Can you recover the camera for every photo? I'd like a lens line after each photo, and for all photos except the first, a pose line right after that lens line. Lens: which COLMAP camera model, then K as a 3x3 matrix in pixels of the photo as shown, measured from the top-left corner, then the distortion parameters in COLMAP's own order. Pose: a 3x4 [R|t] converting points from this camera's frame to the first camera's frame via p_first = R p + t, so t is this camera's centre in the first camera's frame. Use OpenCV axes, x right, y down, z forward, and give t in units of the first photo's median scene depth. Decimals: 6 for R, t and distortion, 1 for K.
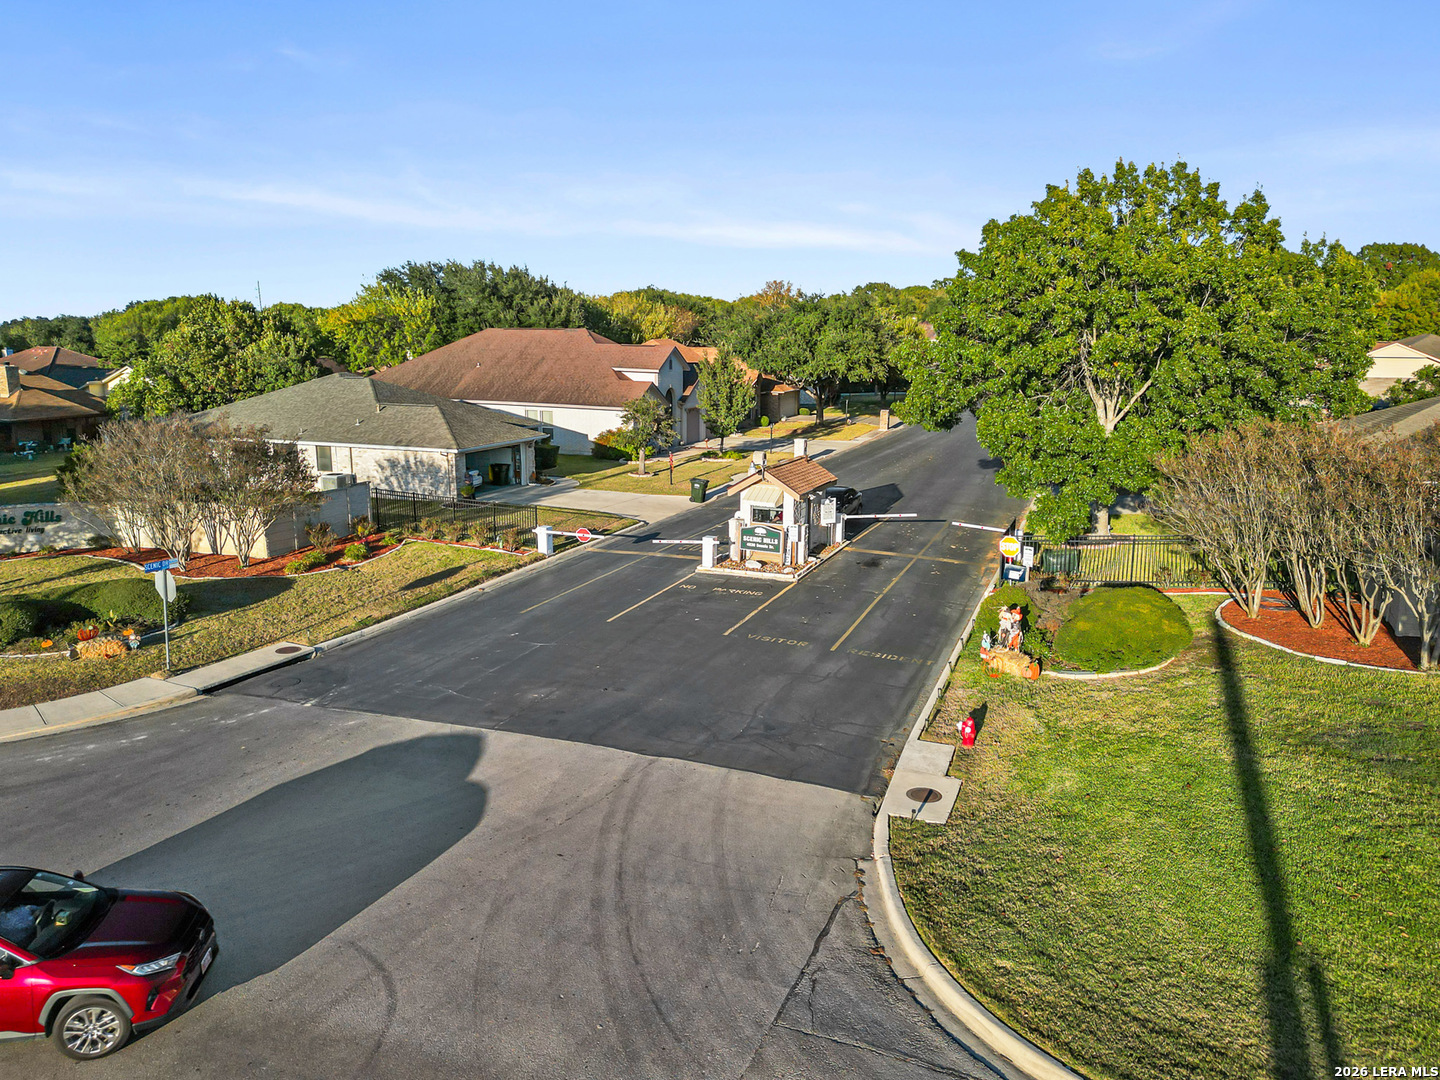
lens RADIAL K [[1008.8, 0, 717.9], [0, 1008.8, 566.3], [0, 0, 1]] dist [0.086395, -0.083618]
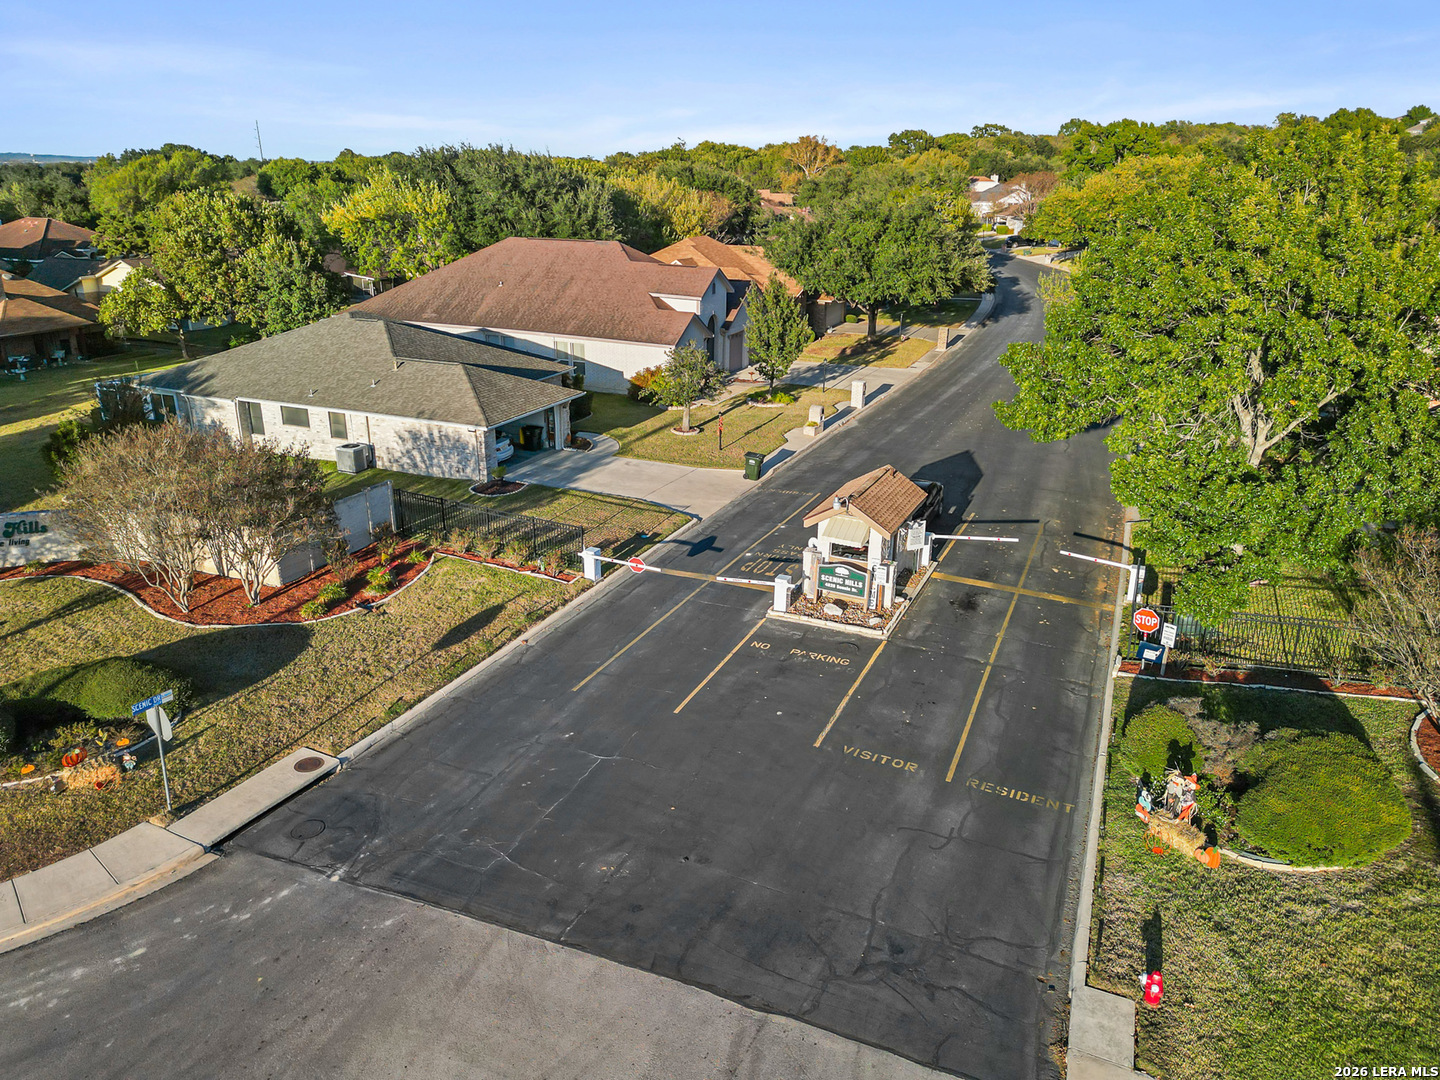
lens RADIAL K [[1008.8, 0, 717.9], [0, 1008.8, 566.3], [0, 0, 1]] dist [0.086395, -0.083618]
pose [[0.999801, 0.014524, -0.013702, -0.044455], [-0.012432, 0.989781, 0.142052, -0.135367], [0.015625, -0.141853, 0.989764, 0.117344]]
